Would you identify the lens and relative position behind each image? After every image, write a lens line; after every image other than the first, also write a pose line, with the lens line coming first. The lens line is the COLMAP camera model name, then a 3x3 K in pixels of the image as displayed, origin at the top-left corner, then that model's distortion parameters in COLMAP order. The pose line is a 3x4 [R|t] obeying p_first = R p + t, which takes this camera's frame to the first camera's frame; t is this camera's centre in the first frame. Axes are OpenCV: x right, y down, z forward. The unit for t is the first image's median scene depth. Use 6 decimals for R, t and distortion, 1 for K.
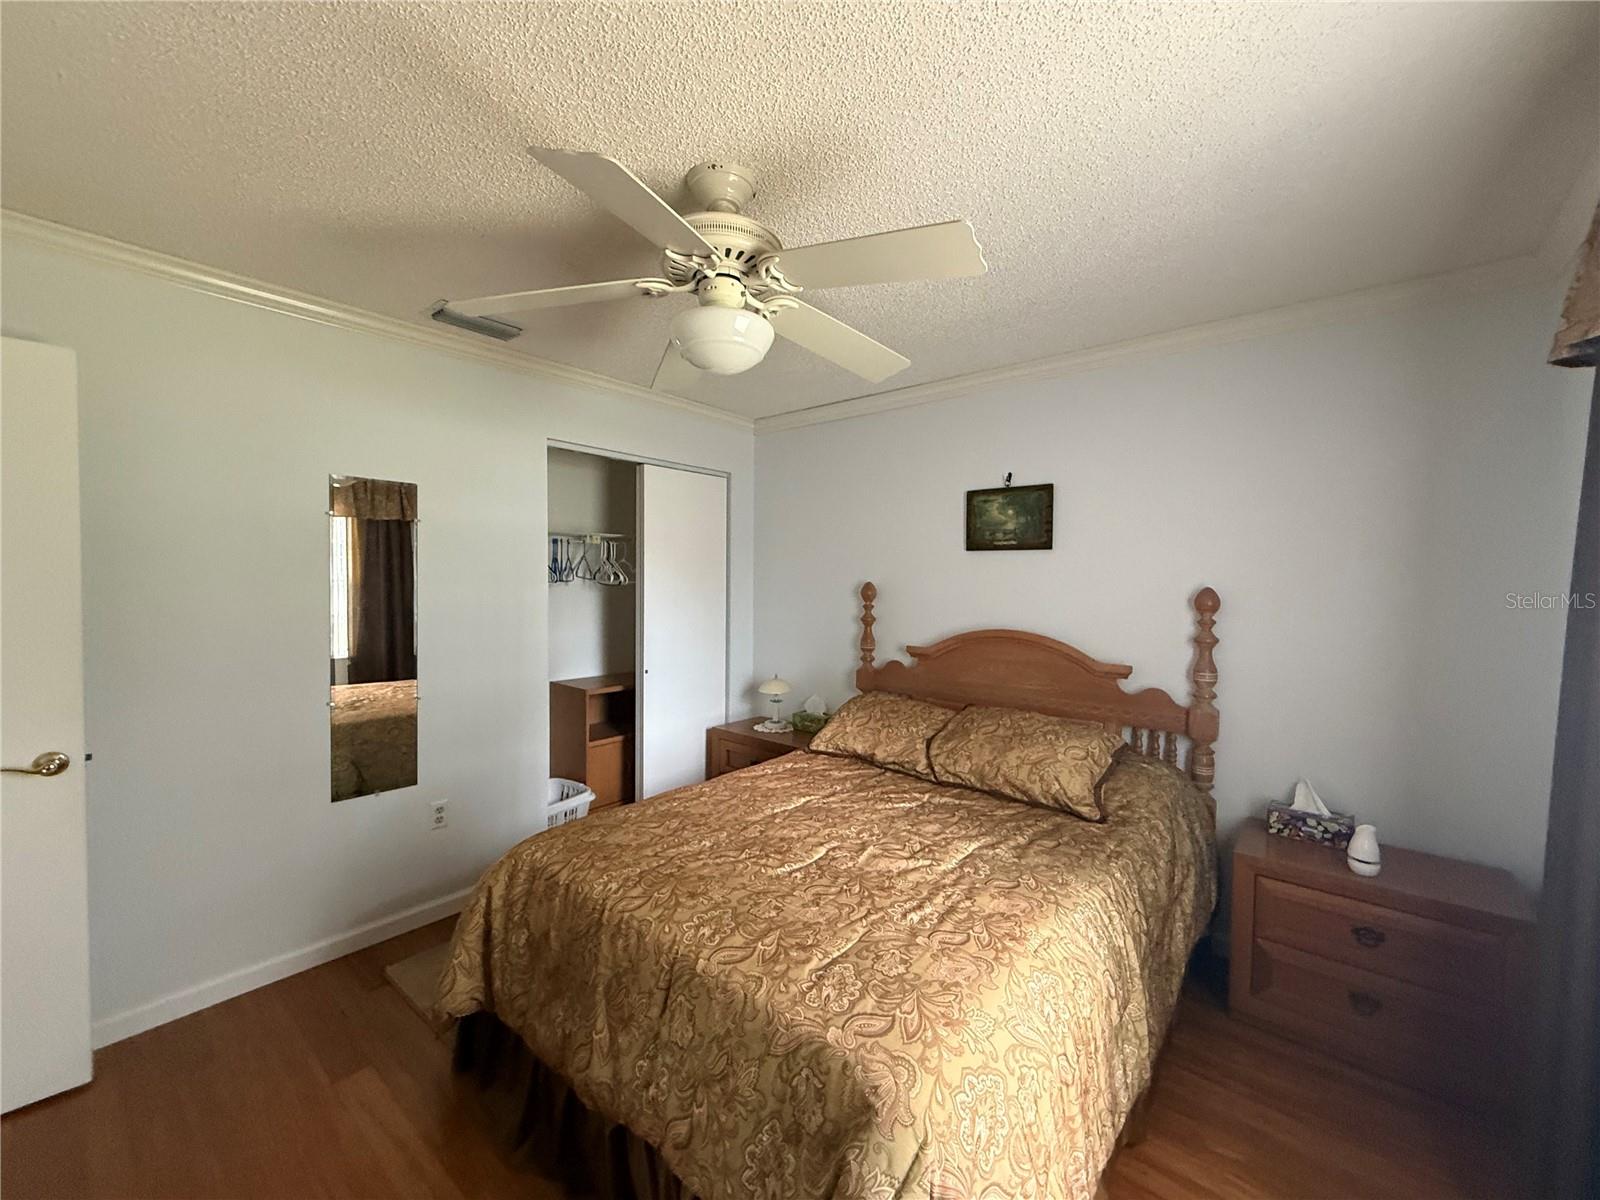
lens RADIAL K [[639.4, 0, 797.1], [0, 639.4, 592.0], [0, 0, 1]] dist [0.000459, -0.000108]
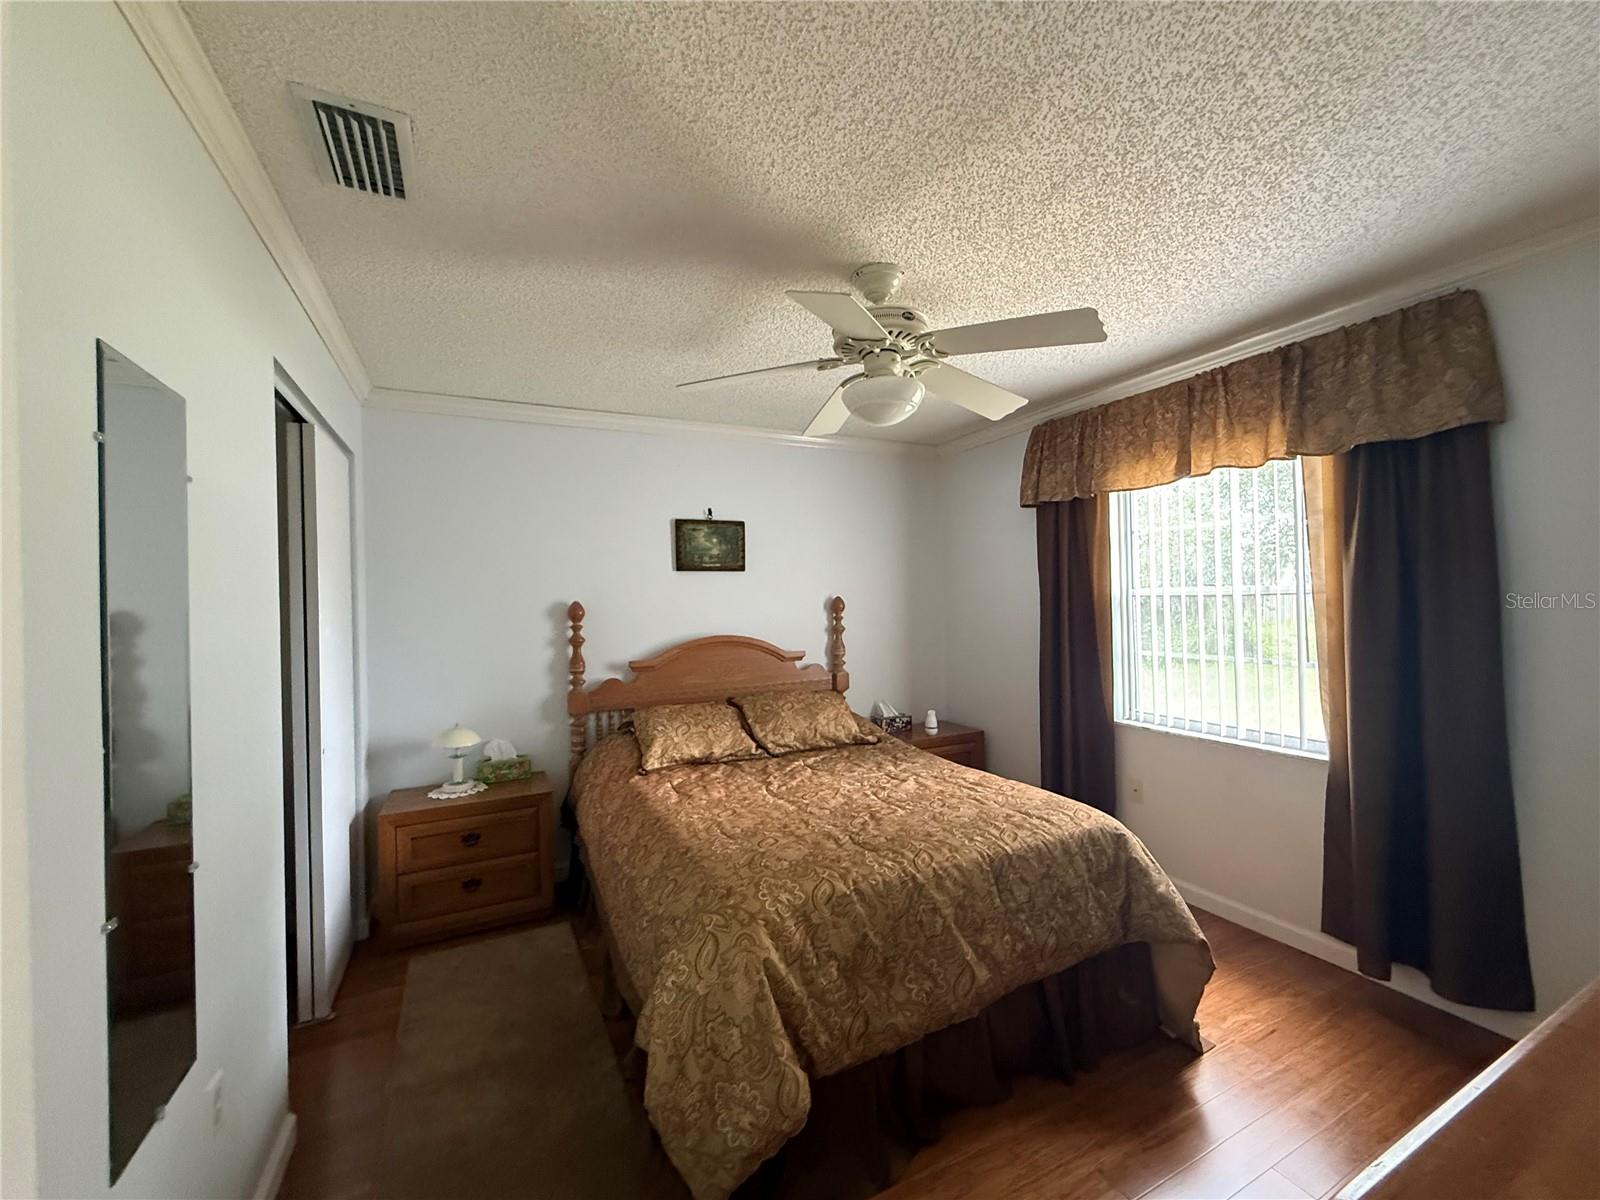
lens RADIAL K [[639.4, 0, 797.3], [0, 639.4, 596.7], [0, 0, 1]] dist [0.000459, -0.000108]
pose [[0.401080, -0.014435, 0.915929, -0.863887], [0.046784, 0.998894, -0.004744, -0.004044], [-0.914847, 0.044754, 0.401312, 0.429111]]
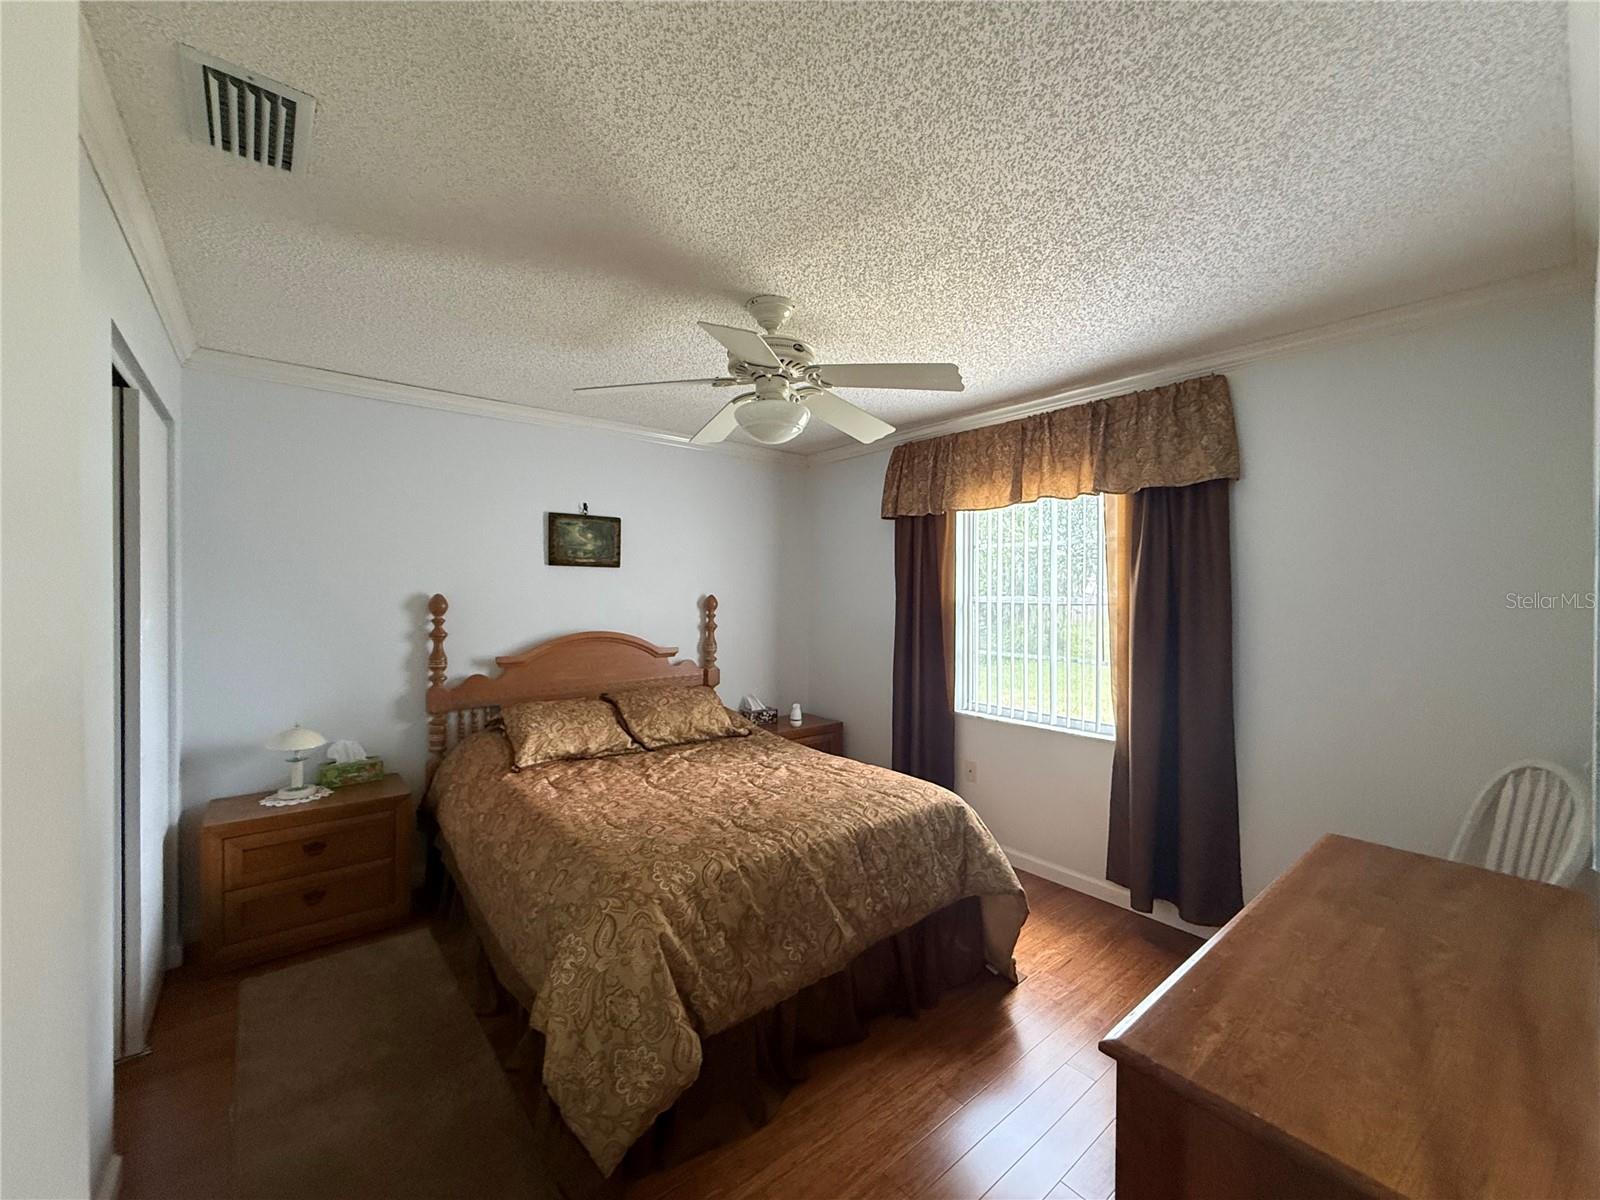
lens RADIAL K [[639.4, 0, 797.2], [0, 639.4, 596.1], [0, 0, 1]] dist [0.000459, -0.000108]
pose [[0.188234, -0.014076, 0.982023, -0.939827], [0.018919, 0.999764, 0.010704, -0.017491], [-0.981942, 0.016564, 0.188456, 0.447306]]
